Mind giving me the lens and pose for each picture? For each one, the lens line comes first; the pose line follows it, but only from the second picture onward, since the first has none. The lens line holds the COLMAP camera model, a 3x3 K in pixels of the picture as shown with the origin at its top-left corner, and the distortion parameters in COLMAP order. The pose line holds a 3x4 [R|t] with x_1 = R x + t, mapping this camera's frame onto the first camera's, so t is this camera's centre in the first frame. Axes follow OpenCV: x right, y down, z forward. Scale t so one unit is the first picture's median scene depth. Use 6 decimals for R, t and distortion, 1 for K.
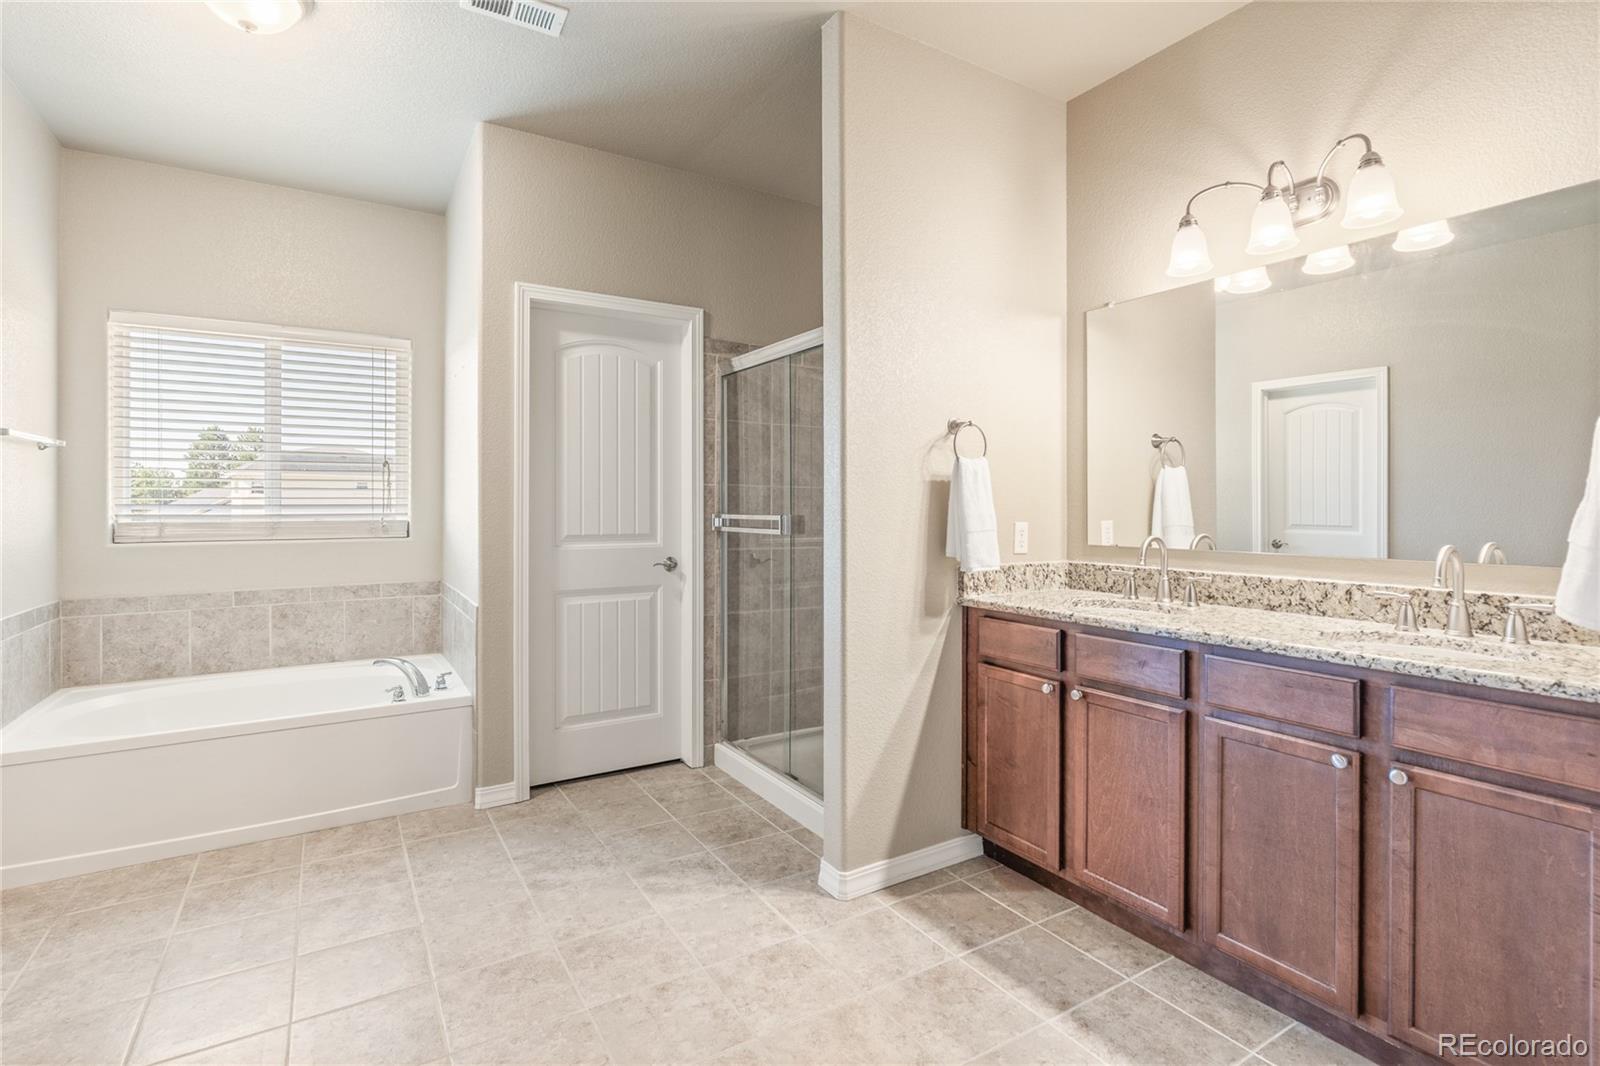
lens RADIAL K [[759.1, 0, 794.3], [0, 759.1, 526.2], [0, 0, 1]] dist [-0.003036, -0.000312]
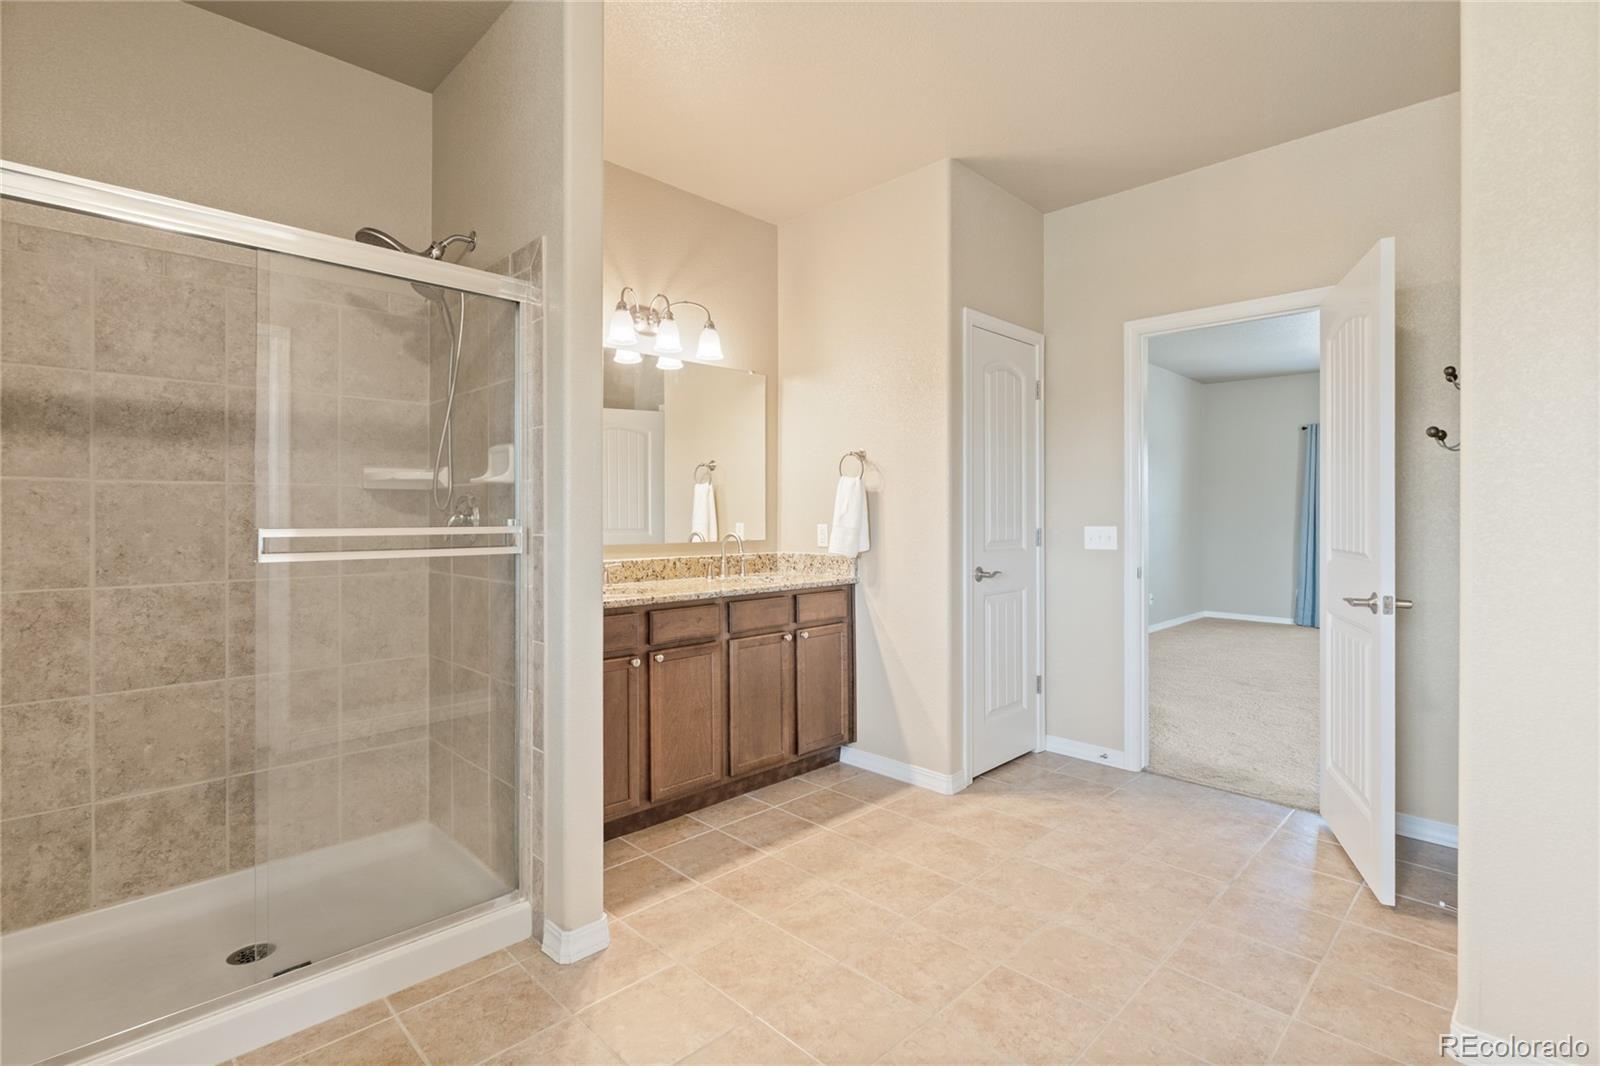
lens RADIAL K [[759.1, 0, 794.9], [0, 759.1, 518.2], [0, 0, 1]] dist [-0.003036, -0.000312]
pose [[-0.230187, -0.010415, 0.973091, -1.002402], [0.021952, 0.999633, 0.015892, -0.036647], [-0.972899, 0.025019, -0.229874, 1.120657]]
